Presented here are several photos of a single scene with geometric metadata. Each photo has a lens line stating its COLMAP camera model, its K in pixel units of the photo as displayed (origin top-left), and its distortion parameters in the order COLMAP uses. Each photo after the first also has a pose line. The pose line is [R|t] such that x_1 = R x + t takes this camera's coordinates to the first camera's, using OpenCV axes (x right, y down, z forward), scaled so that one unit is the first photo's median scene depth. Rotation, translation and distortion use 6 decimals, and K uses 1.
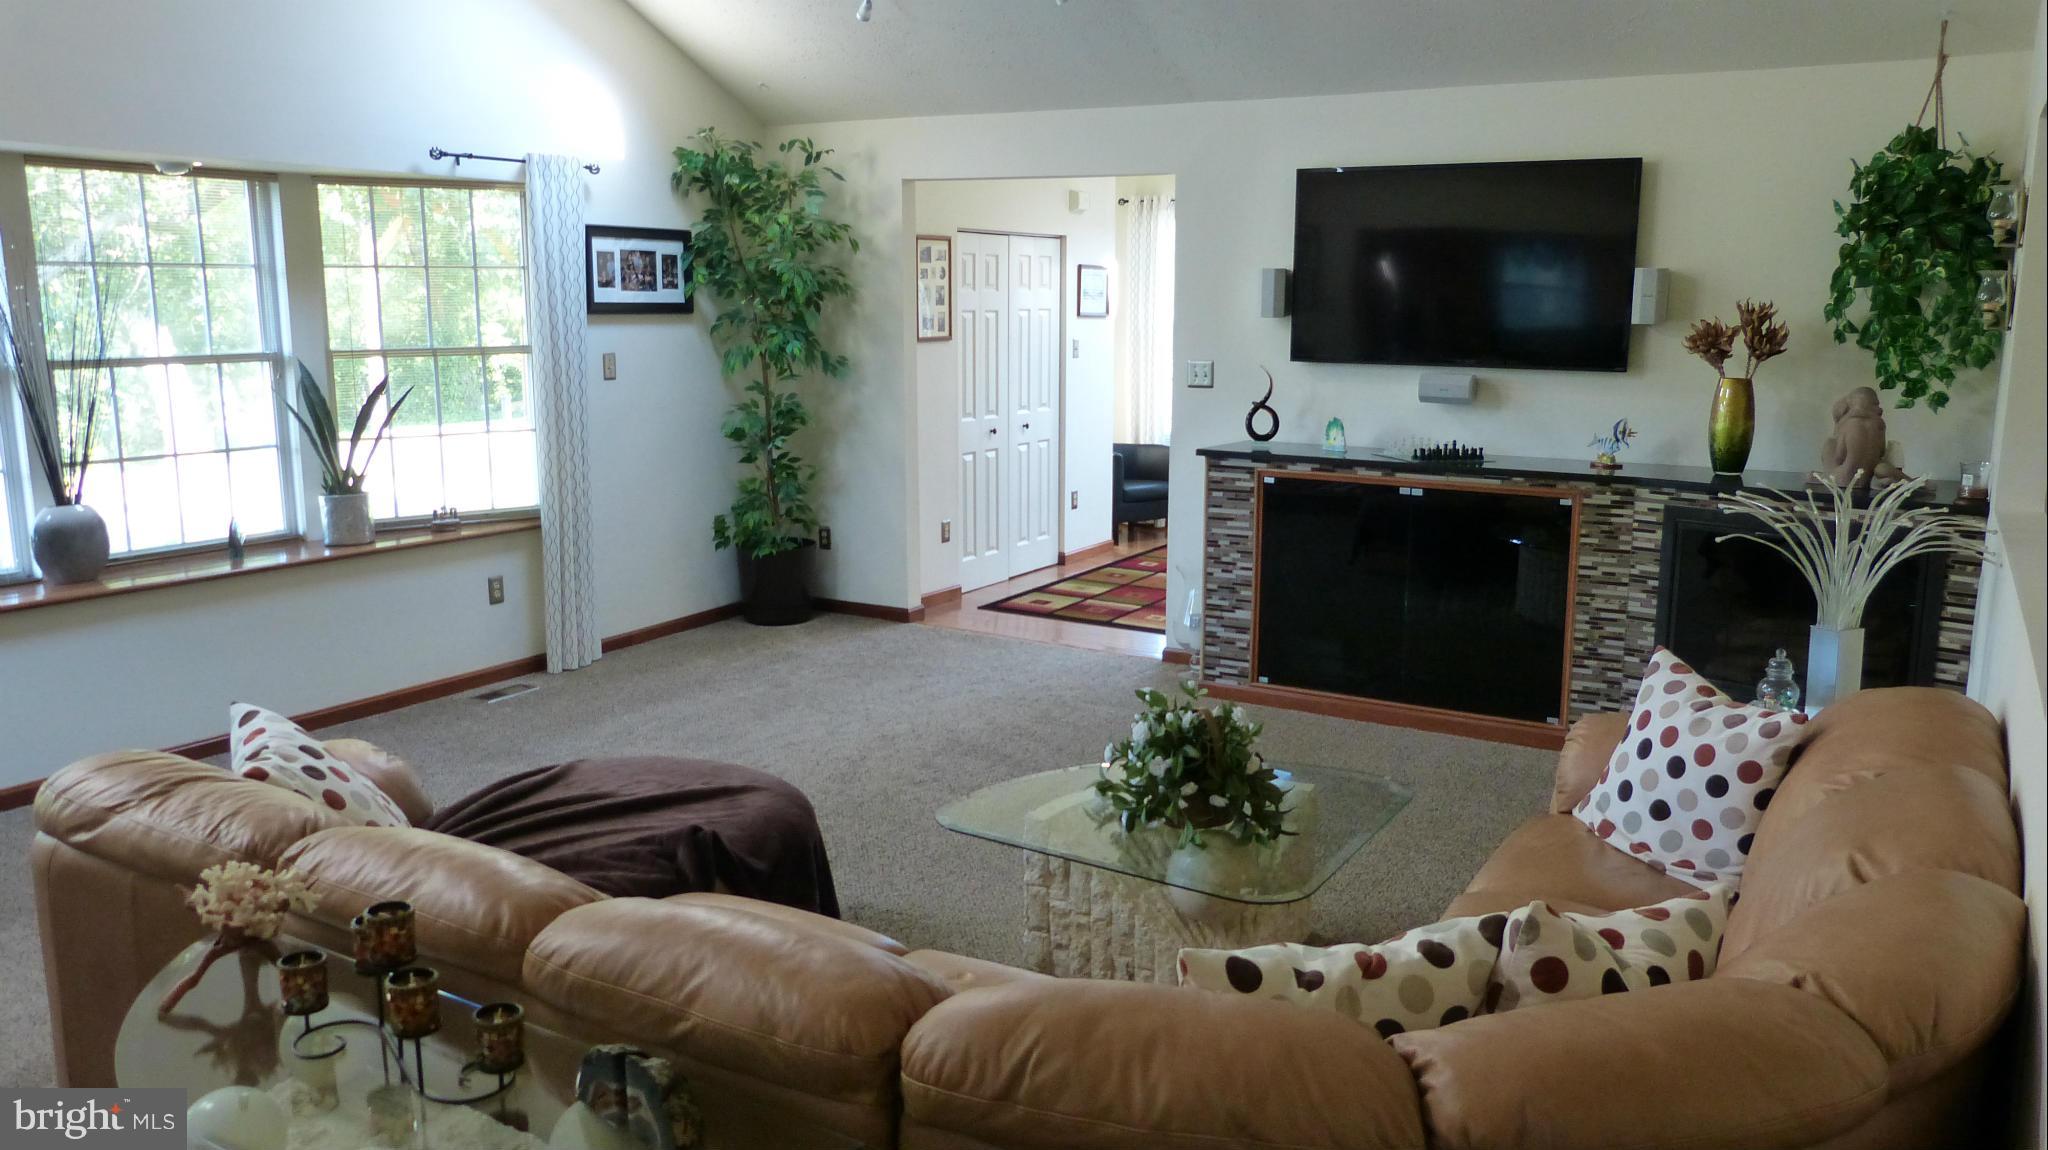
lens RADIAL K [[1511.2, 0, 1024.0], [0, 1511.2, 575.0], [0, 0, 1]] dist [-0.048576, 0.052813]
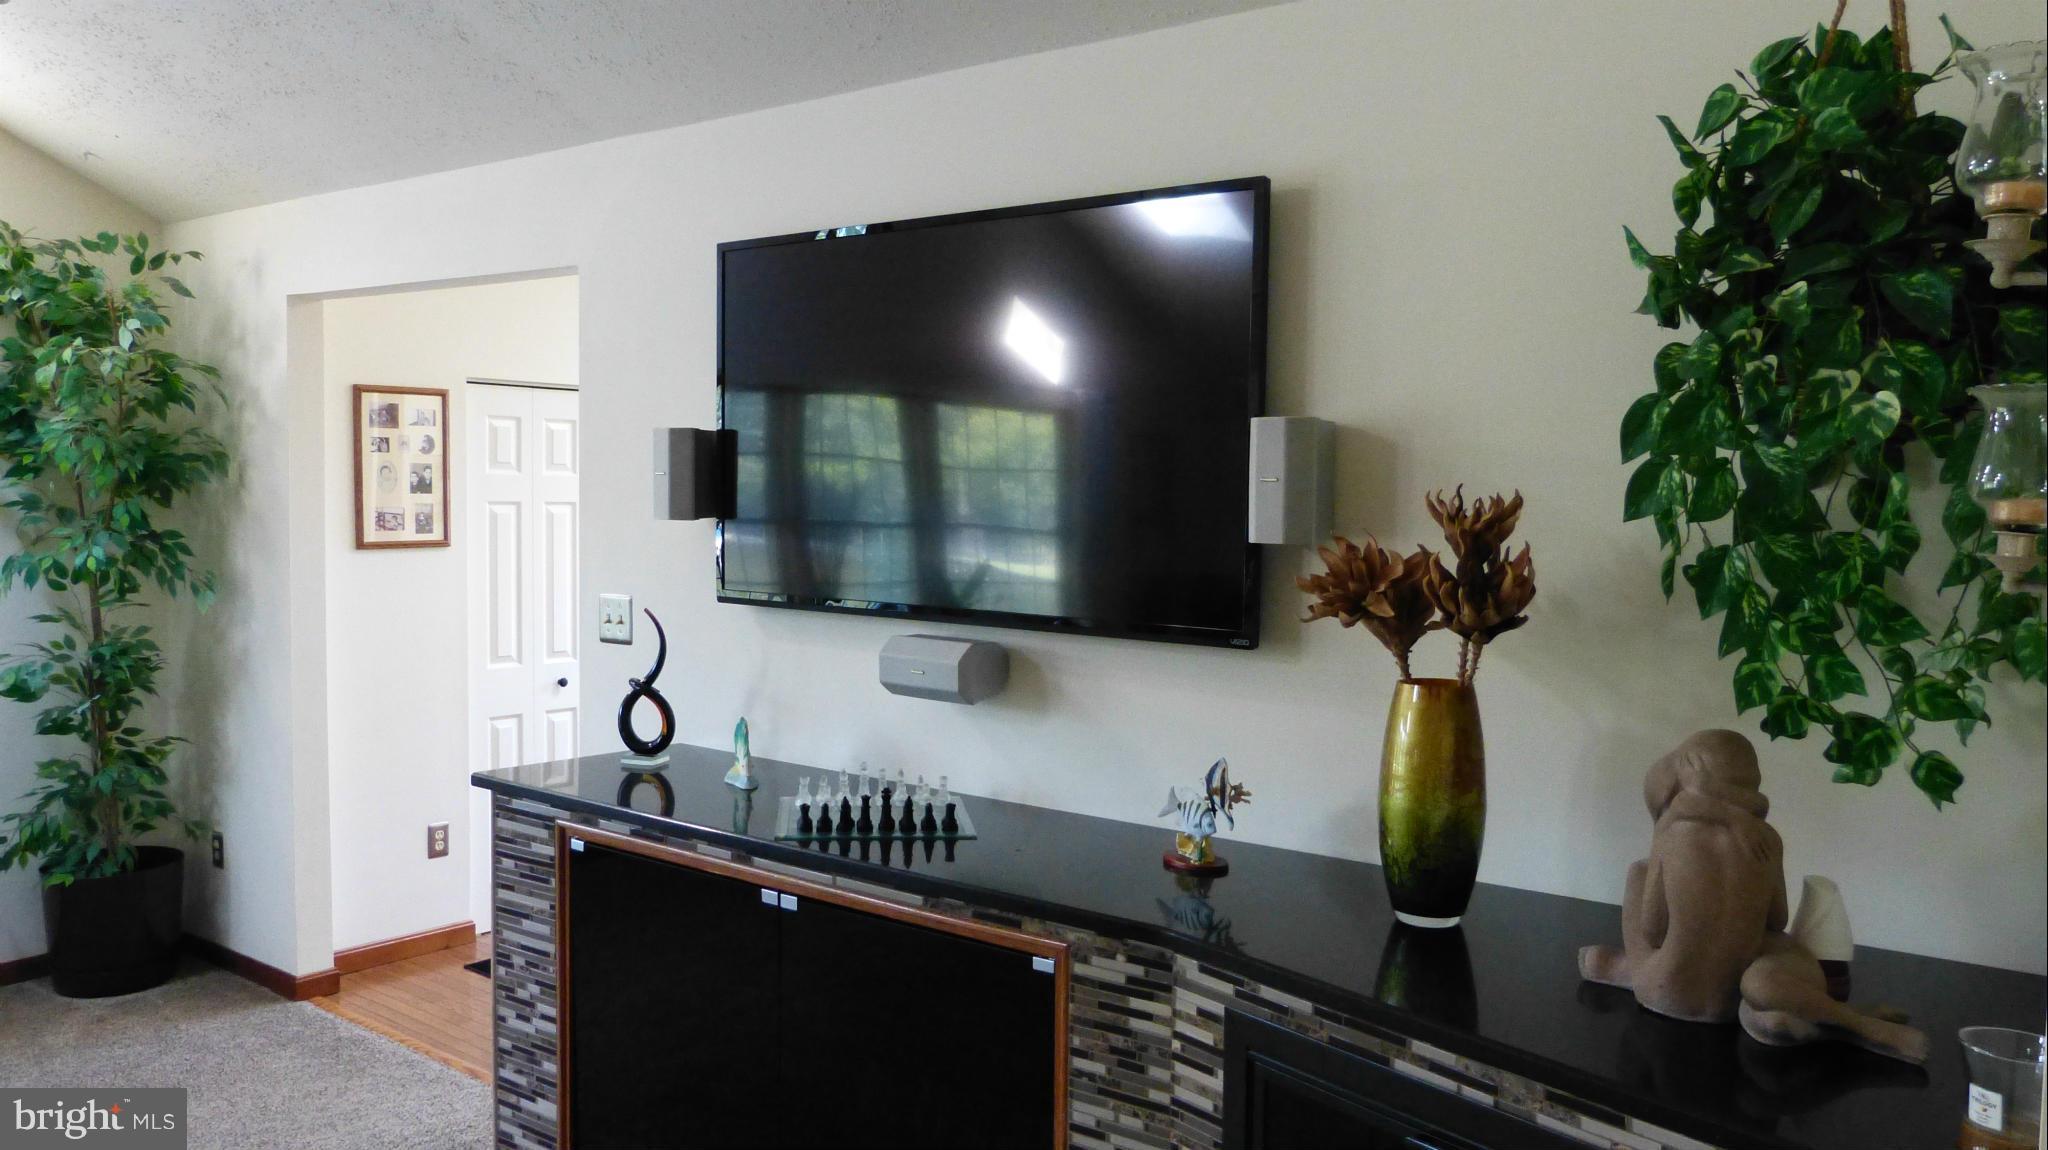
lens RADIAL K [[1511.2, 0, 1024.0], [0, 1511.2, 575.0], [0, 0, 1]] dist [-0.048576, 0.052813]
pose [[0.993327, 0.014431, -0.114426, 0.381390], [-0.028497, 0.992089, -0.122263, -0.099406], [0.111756, 0.124707, 0.985880, 0.544241]]
